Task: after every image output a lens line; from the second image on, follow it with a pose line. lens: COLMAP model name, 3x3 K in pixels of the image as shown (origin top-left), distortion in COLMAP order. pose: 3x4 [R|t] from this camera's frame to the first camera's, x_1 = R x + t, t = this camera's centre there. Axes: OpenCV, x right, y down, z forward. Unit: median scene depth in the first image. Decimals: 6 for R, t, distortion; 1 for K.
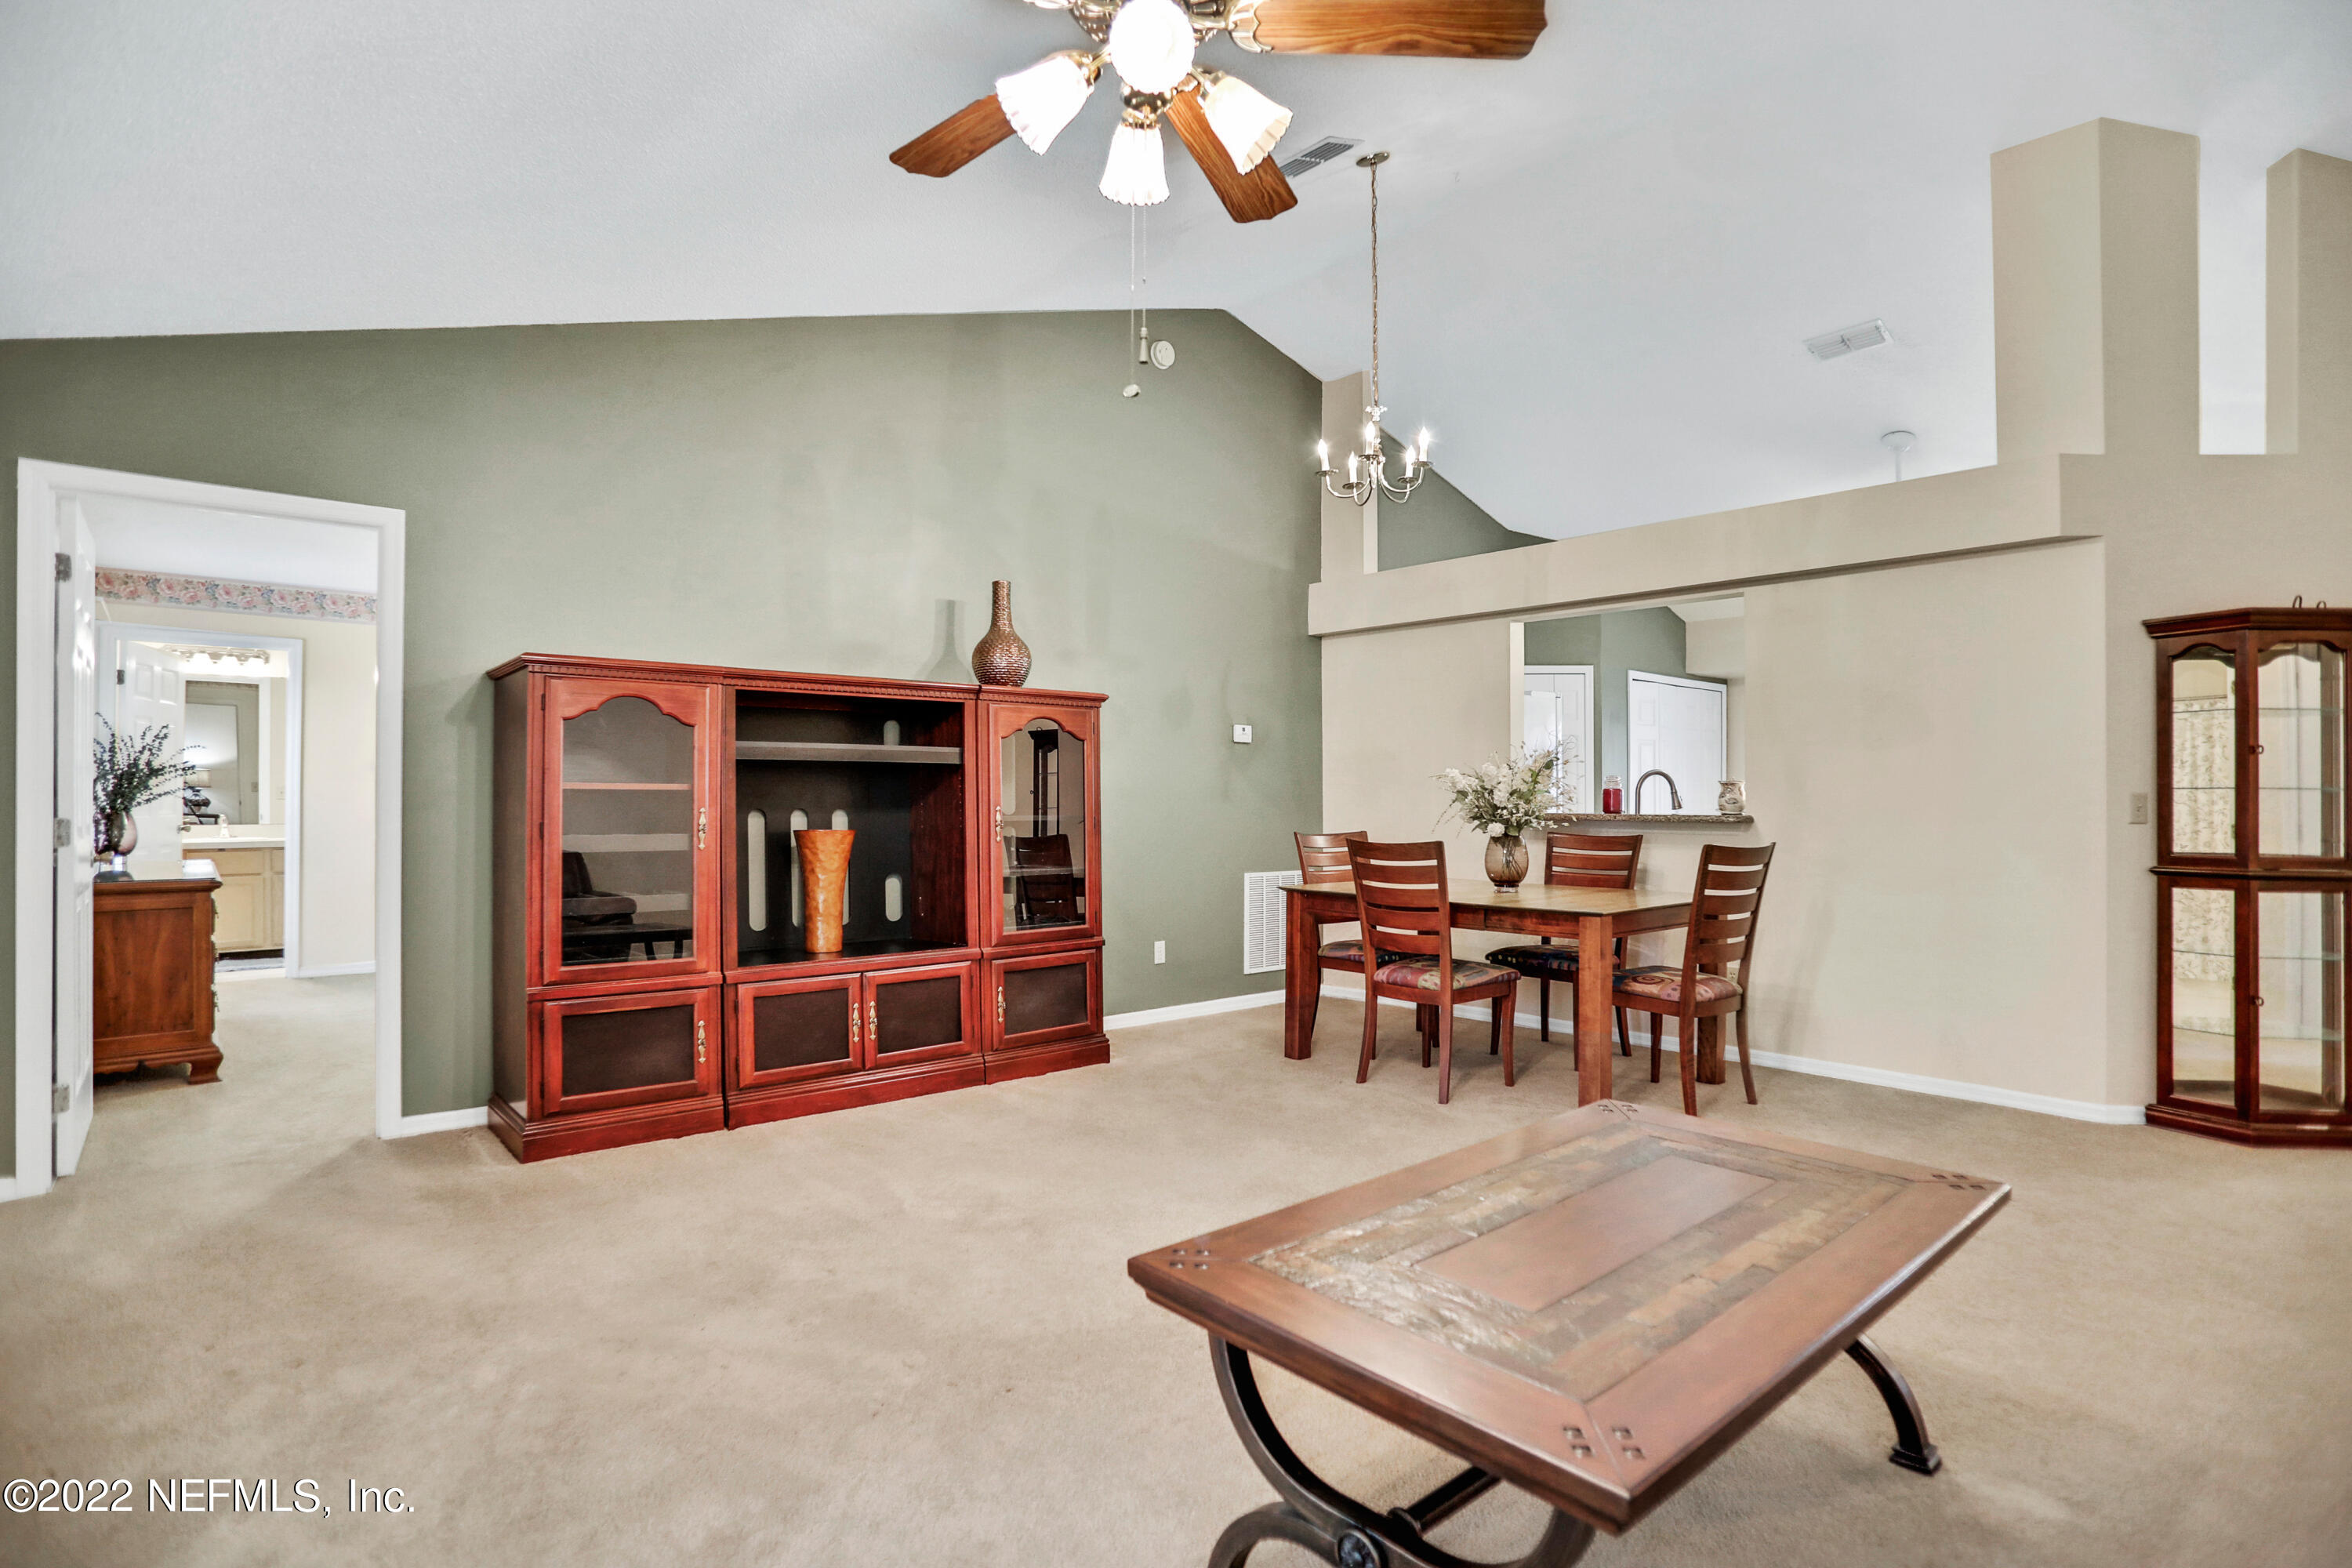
lens RADIAL K [[1214.3, 0, 1176.0], [0, 1214.3, 784.0], [0, 0, 1]] dist [-0.086568, 0.045862]
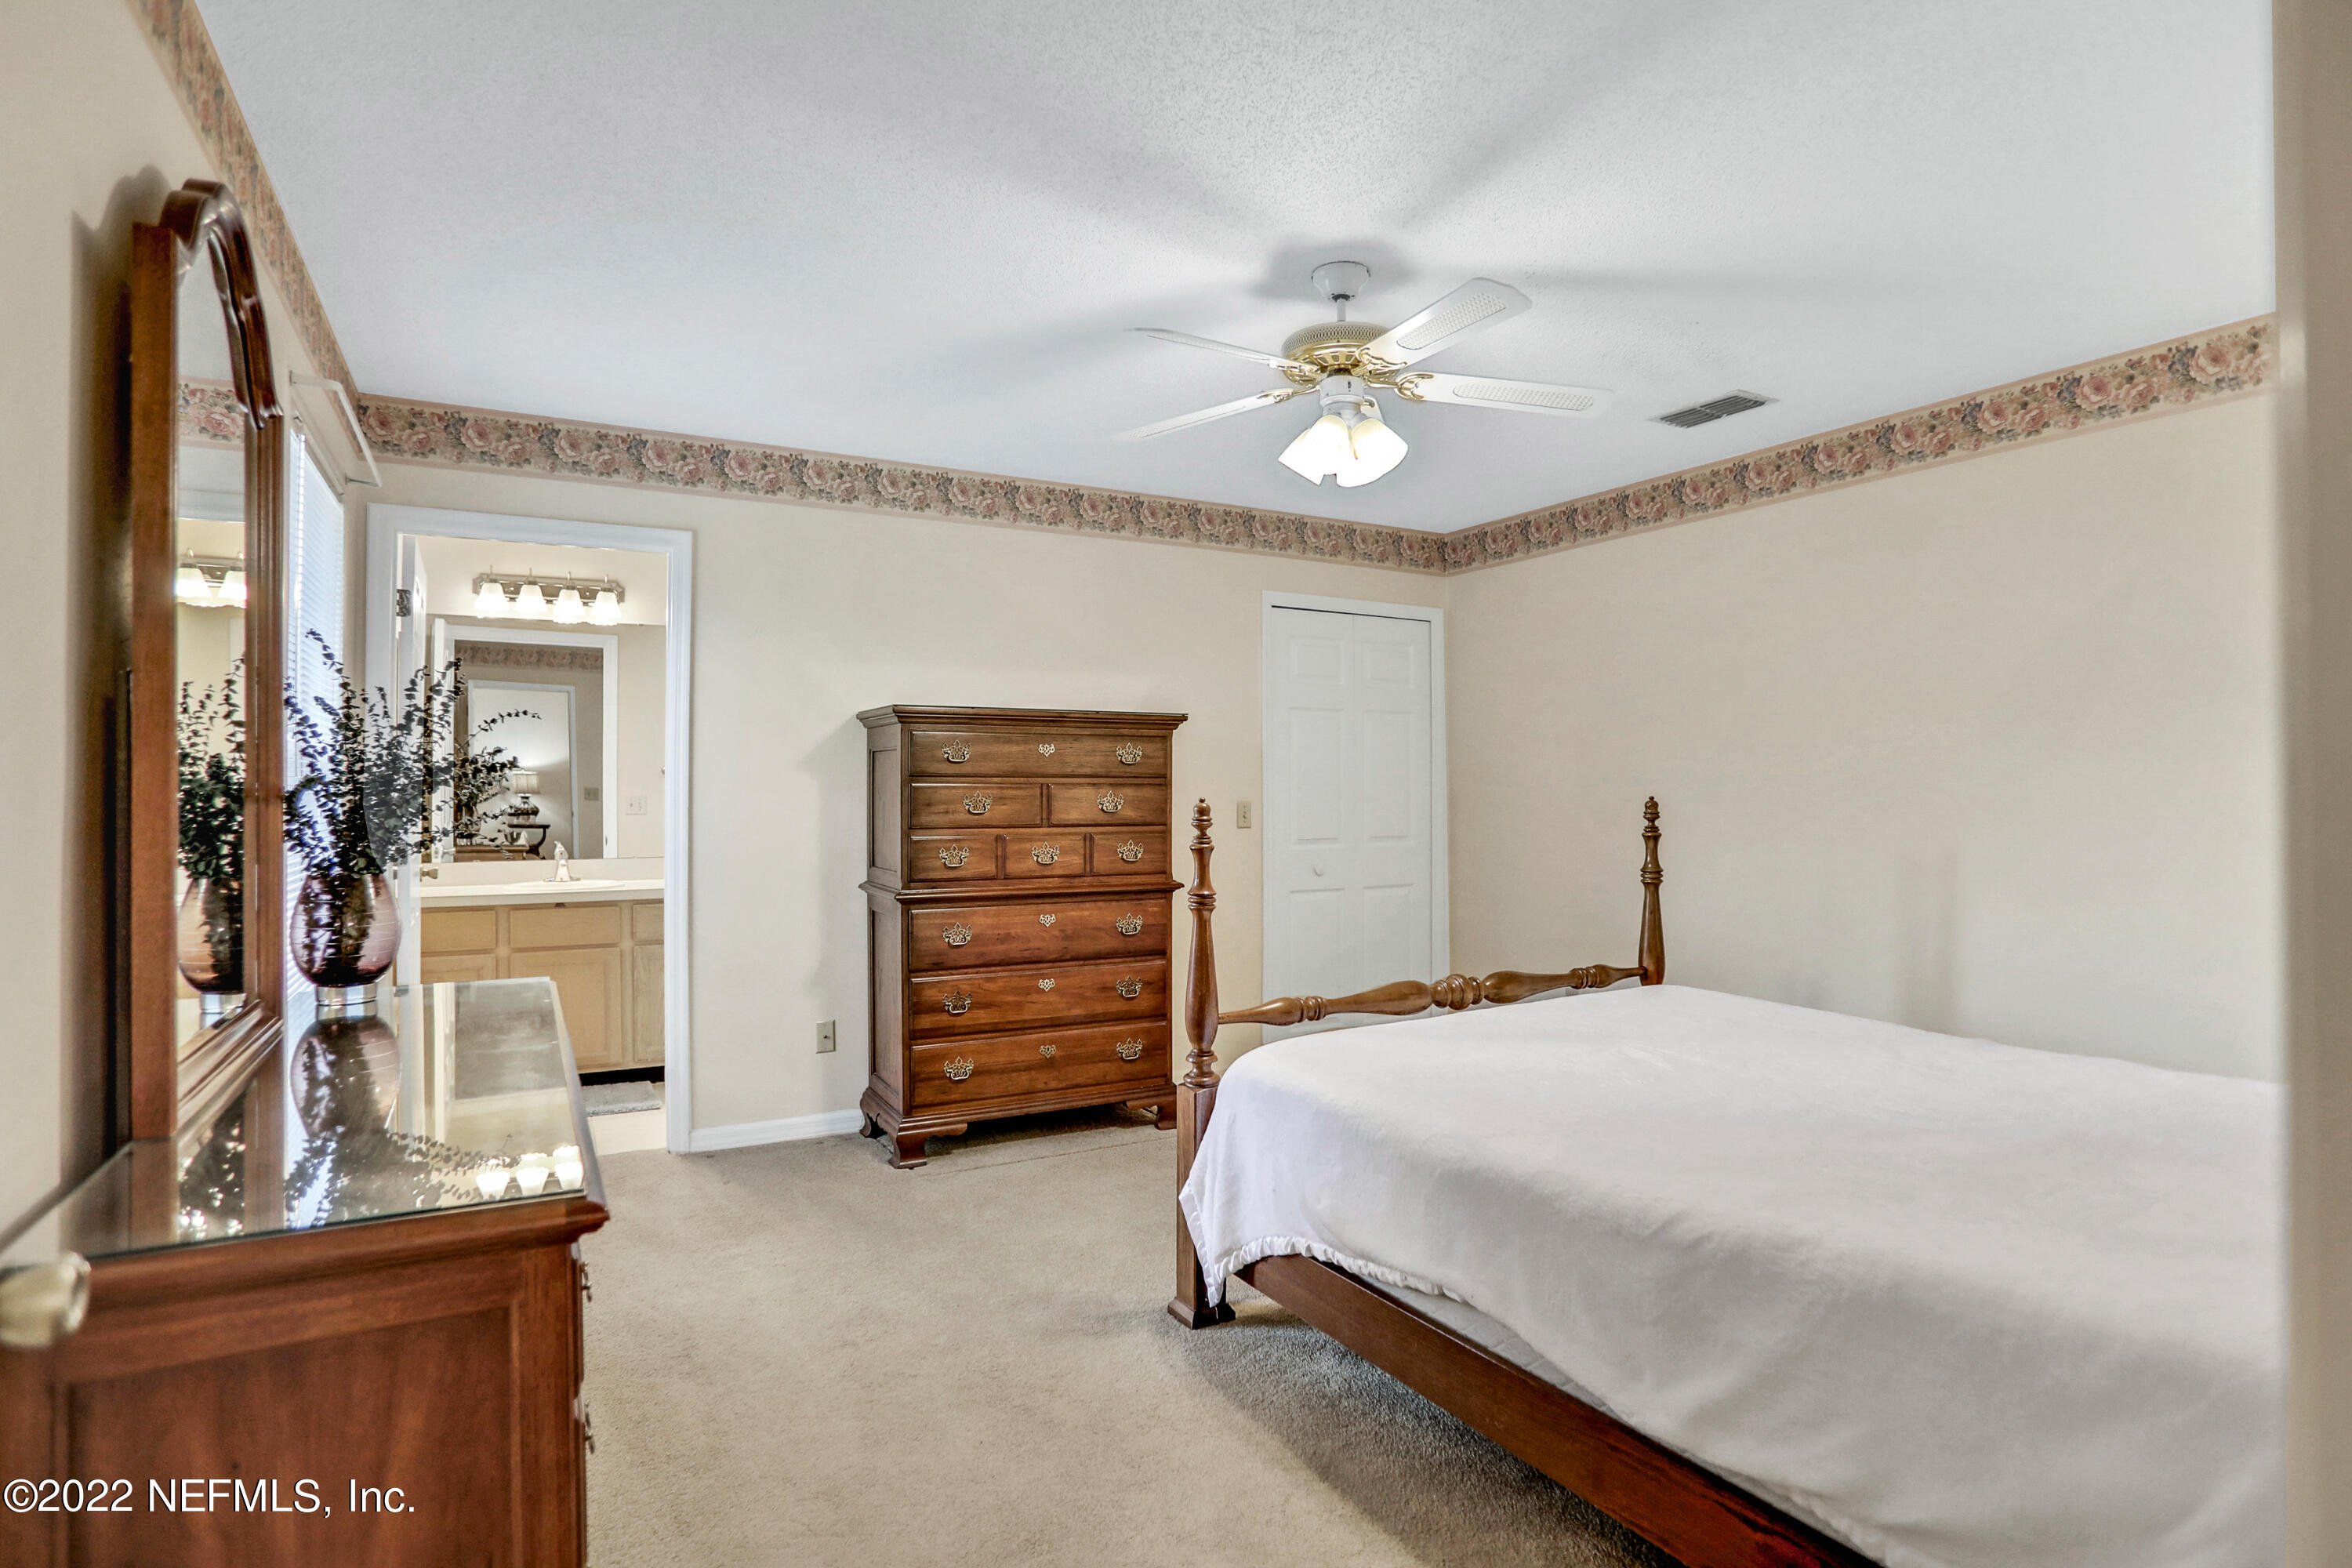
lens RADIAL K [[1195.7, 0, 1135.7], [0, 1195.7, 793.7], [0, 0, 1]] dist [-0.085094, 0.043581]
pose [[0.976309, 0.000792, -0.216379, -0.546417], [0.000545, 0.999981, 0.006119, -0.006531], [0.216380, -0.006092, 0.976290, 0.653909]]
